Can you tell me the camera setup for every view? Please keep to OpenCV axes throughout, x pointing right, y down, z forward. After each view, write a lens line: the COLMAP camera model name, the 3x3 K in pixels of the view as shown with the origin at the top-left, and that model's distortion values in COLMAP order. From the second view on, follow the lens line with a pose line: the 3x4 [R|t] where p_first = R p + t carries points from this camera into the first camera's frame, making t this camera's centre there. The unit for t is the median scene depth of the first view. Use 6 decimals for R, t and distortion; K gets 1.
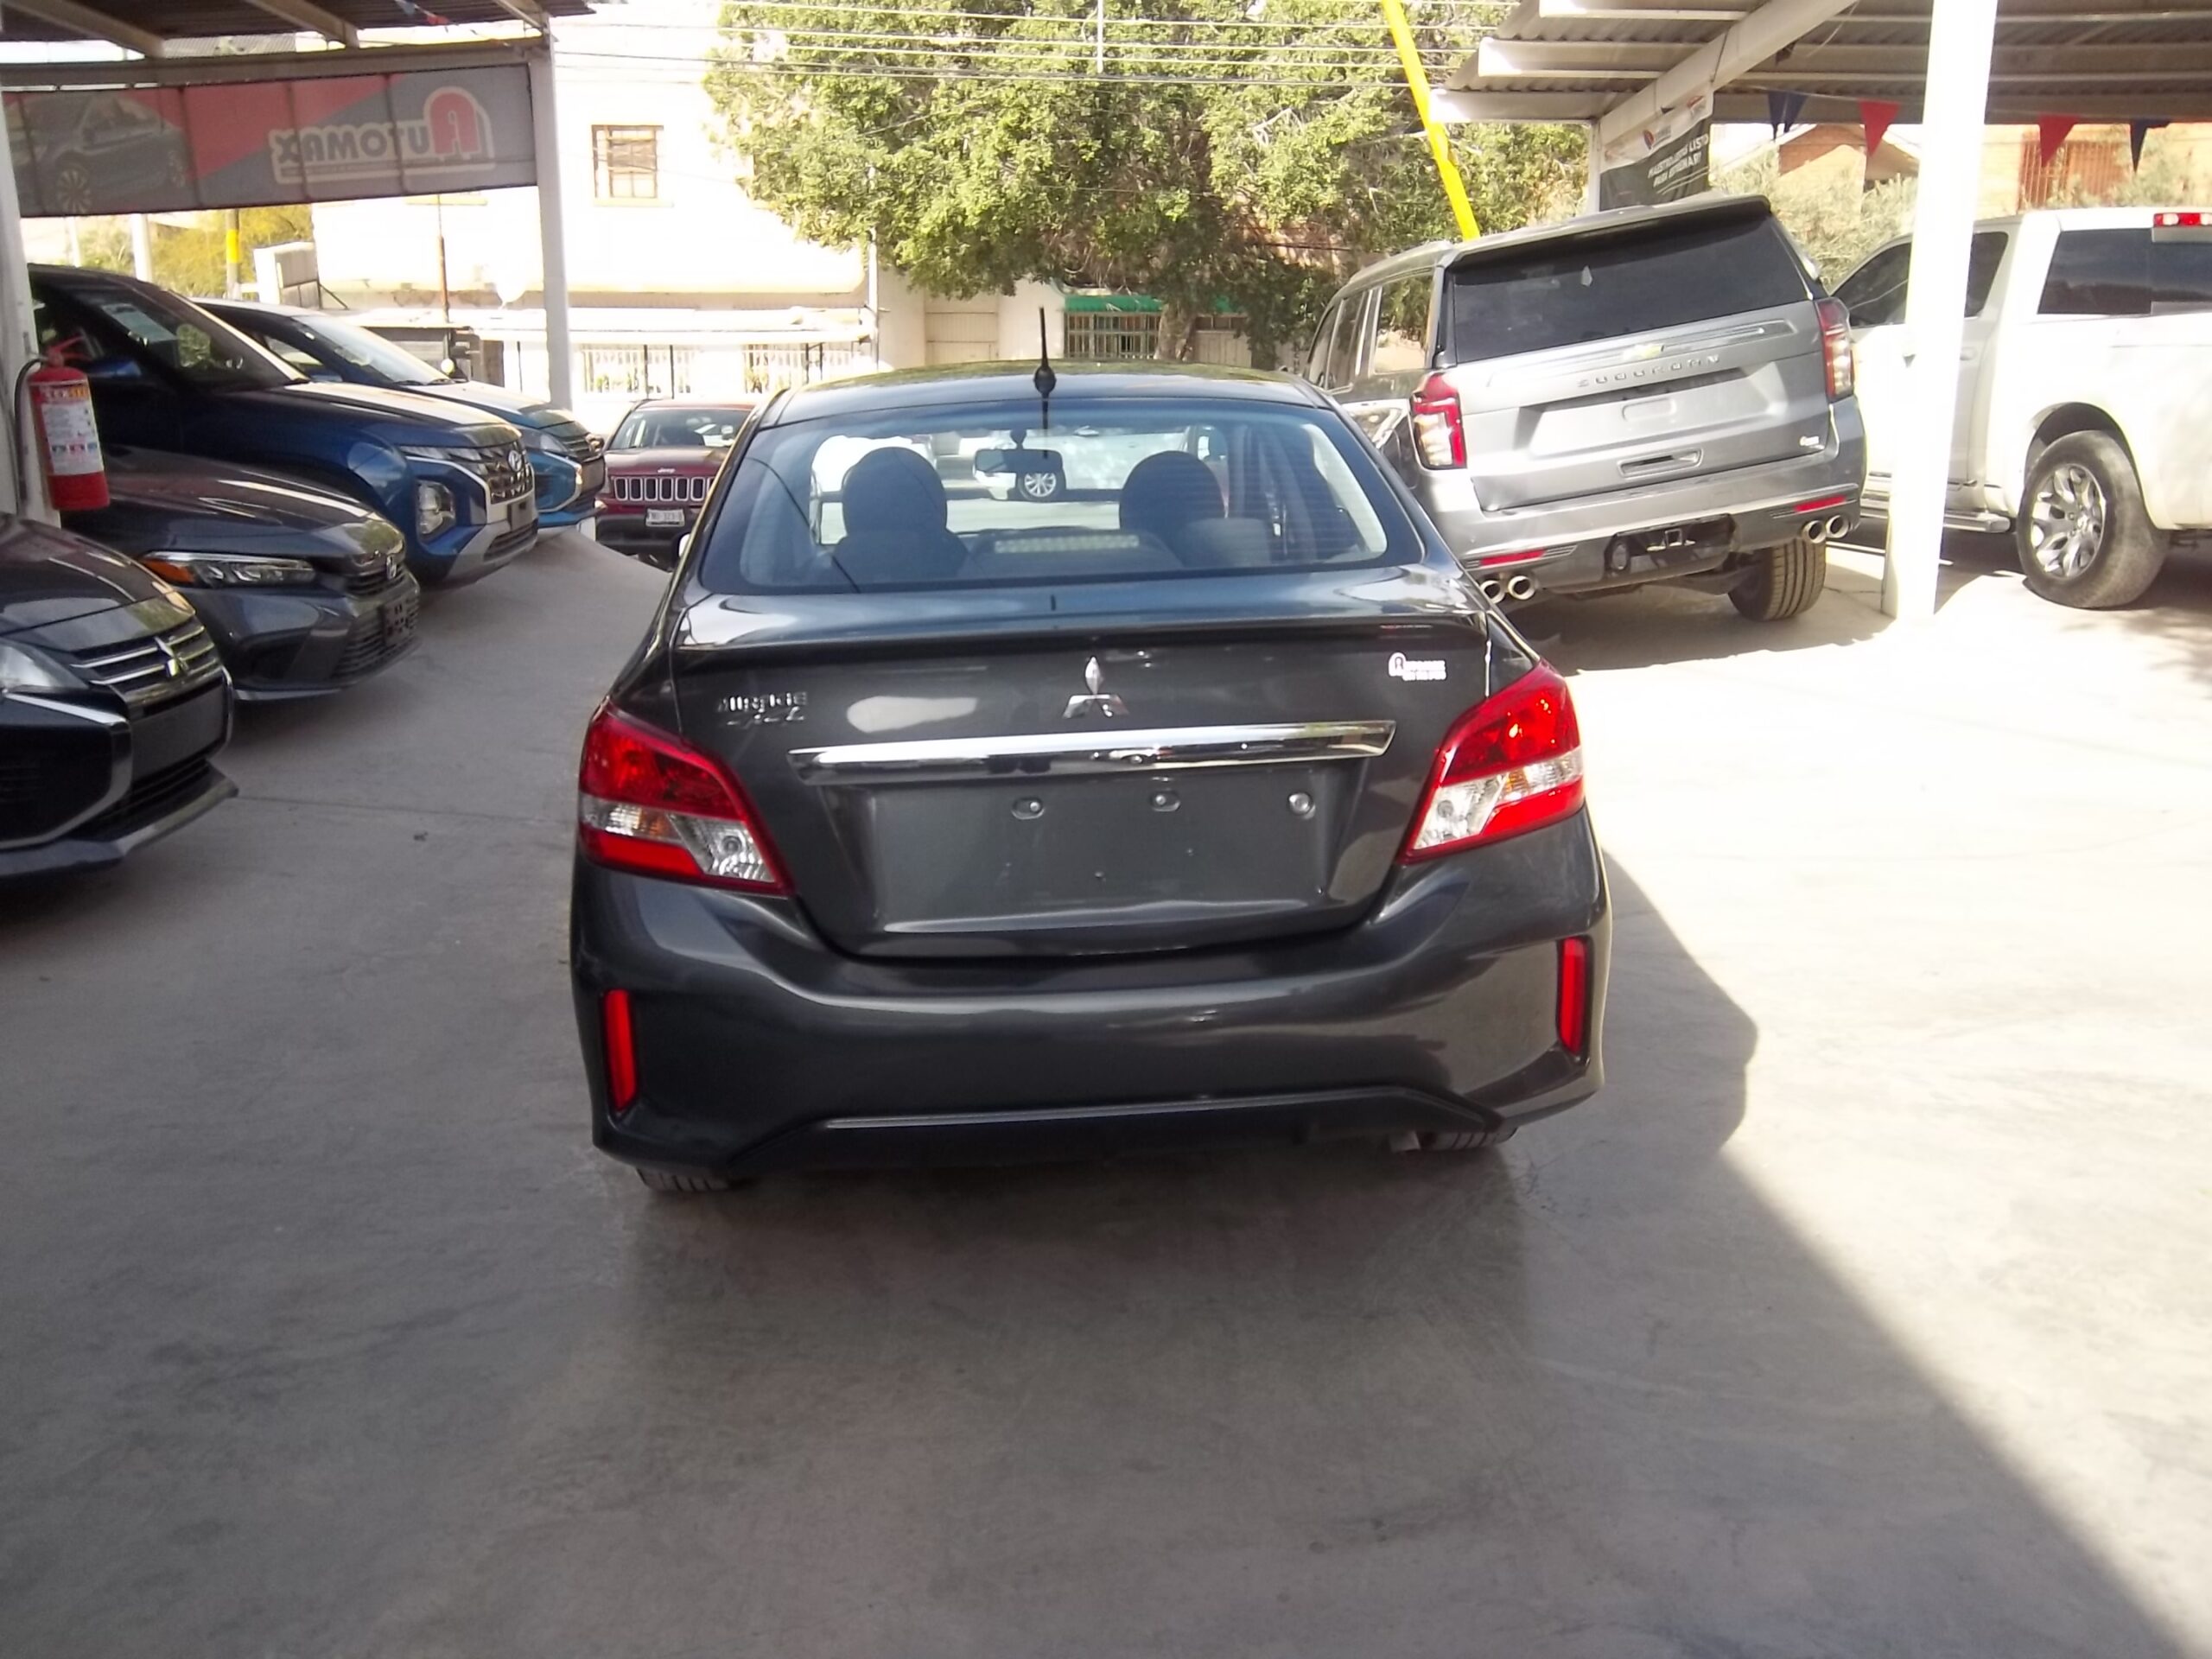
lens RADIAL K [[1883.2, 0, 1106.0], [0, 1883.2, 829.5], [0, 0, 1]] dist [0.036165, 0.002449]
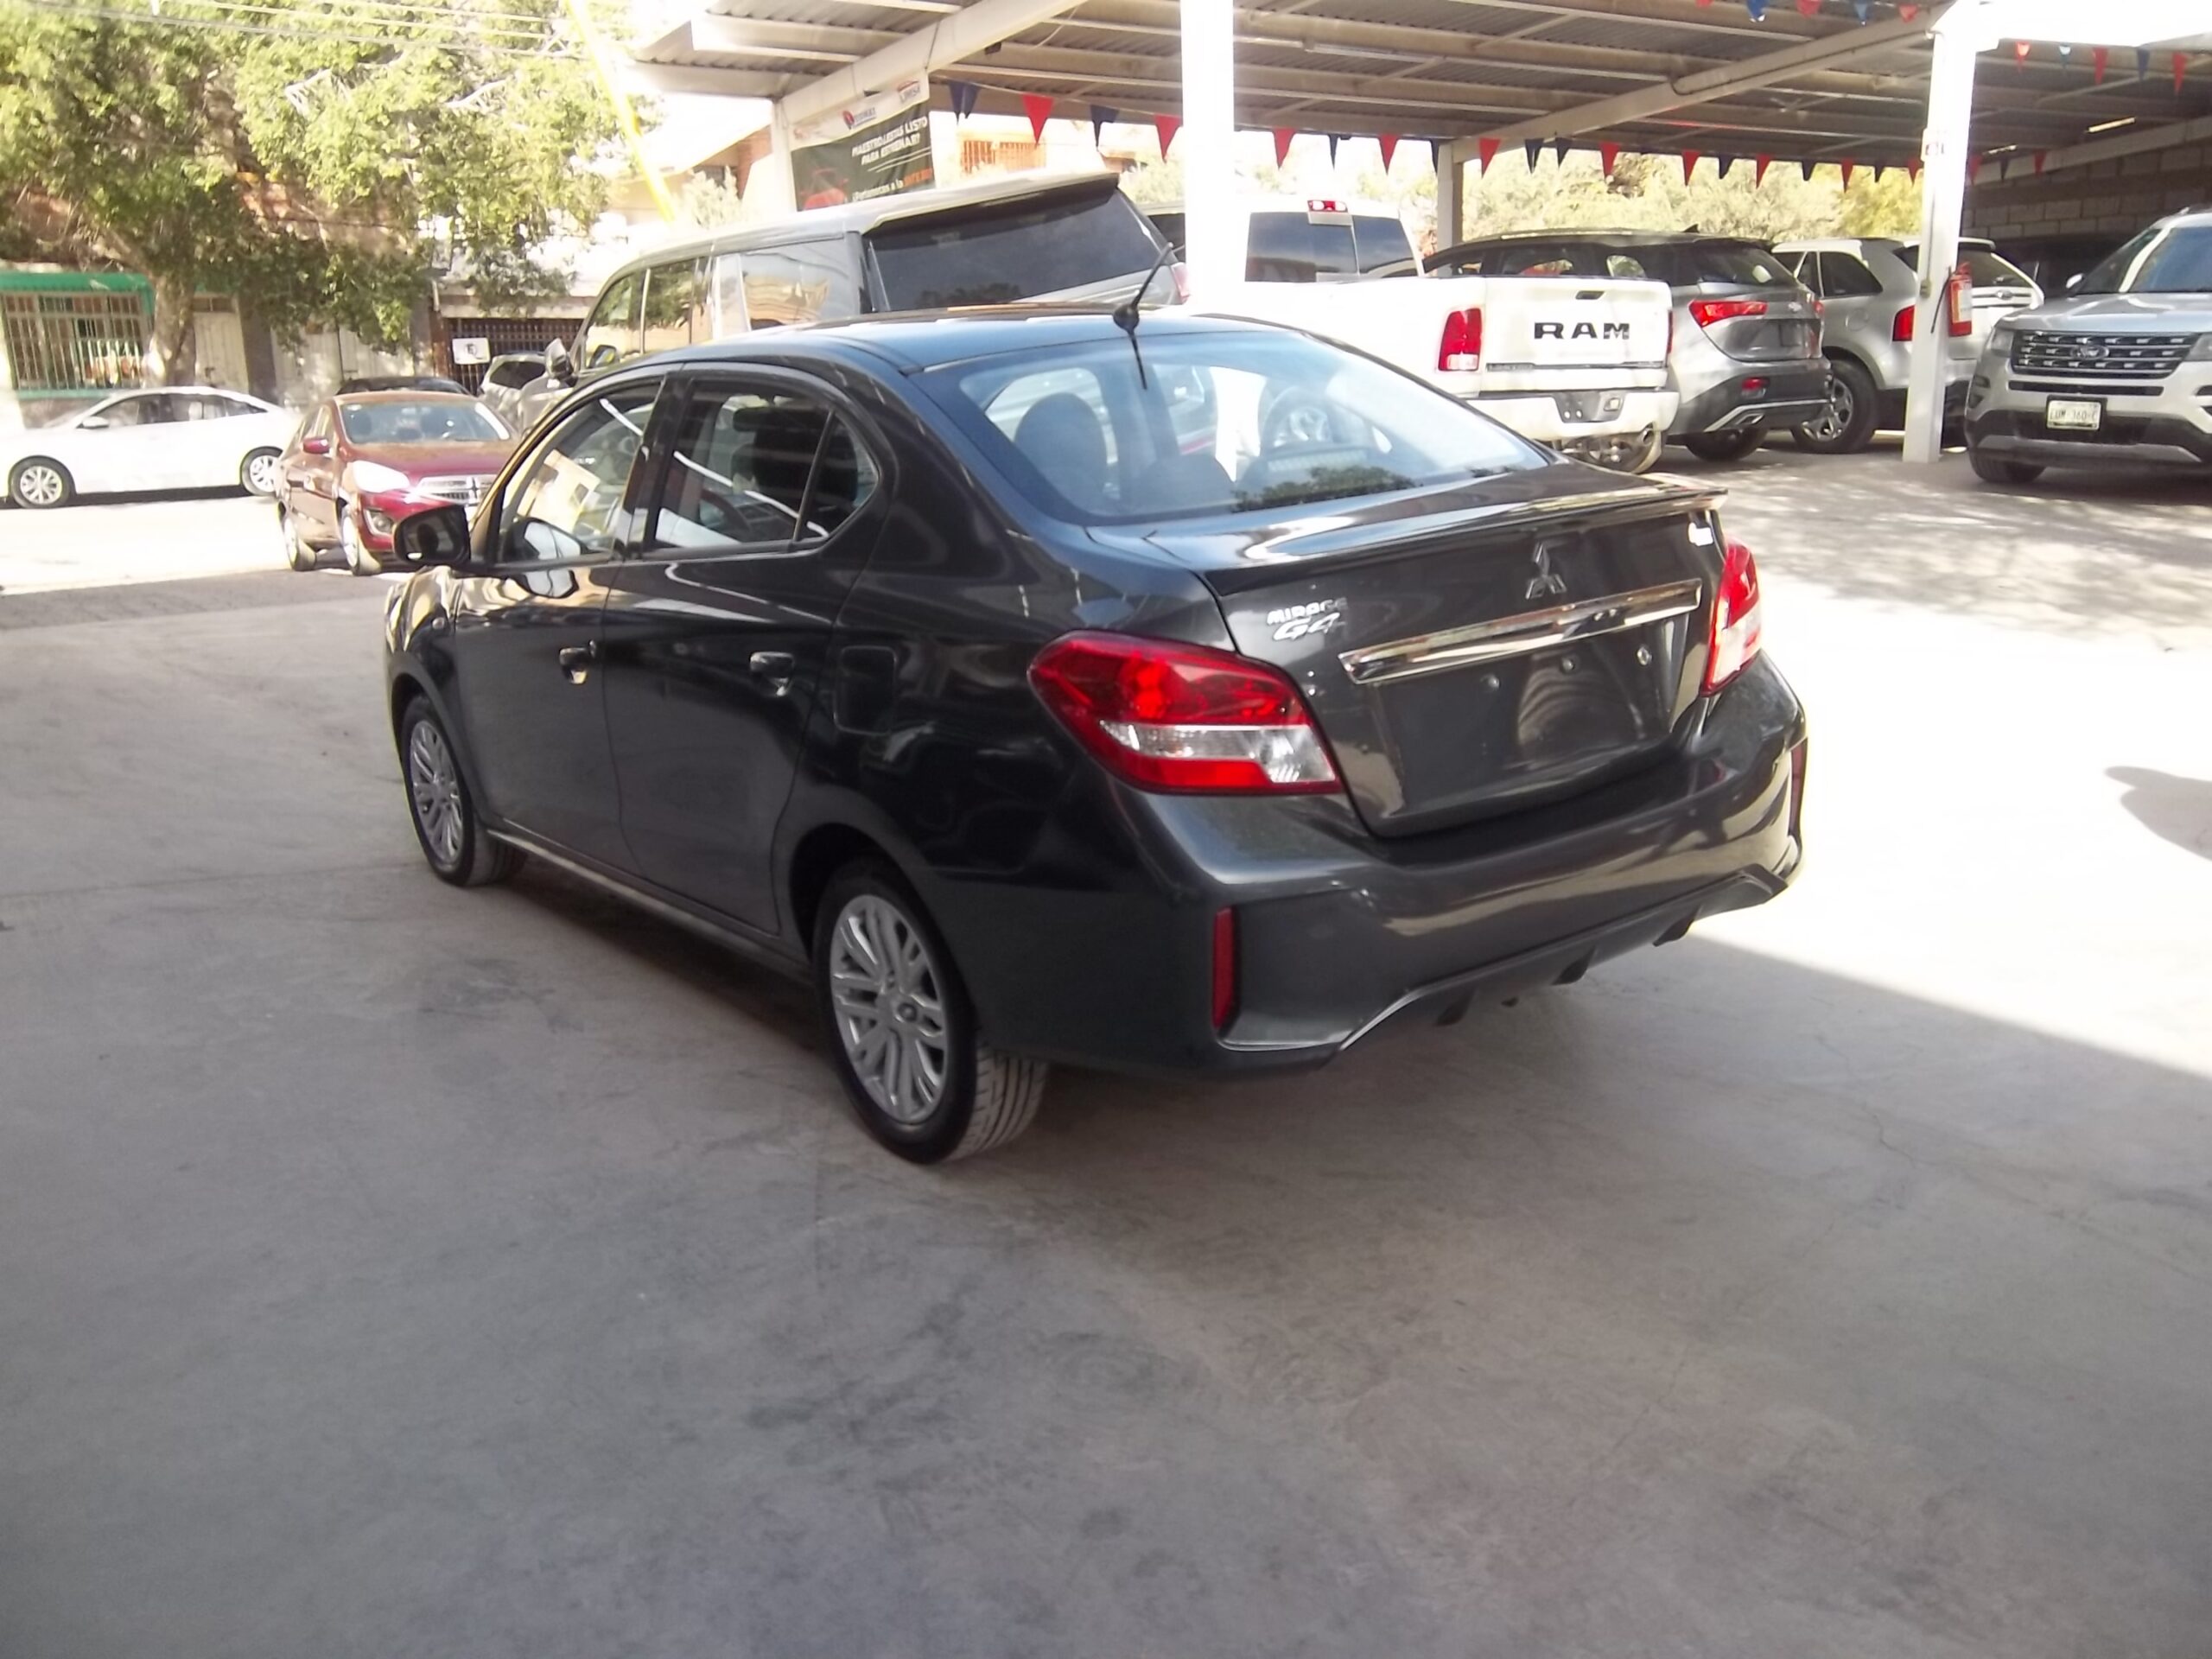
lens RADIAL K [[1787.3, 0, 1105.7], [0, 1787.3, 907.3], [0, 0, 1]] dist [-0.018181, 0.051687]
pose [[0.848304, -0.180567, 0.497771, -0.181905], [0.148440, 0.983461, 0.103780, -0.007096], [-0.508277, -0.014148, 0.861077, 0.047000]]
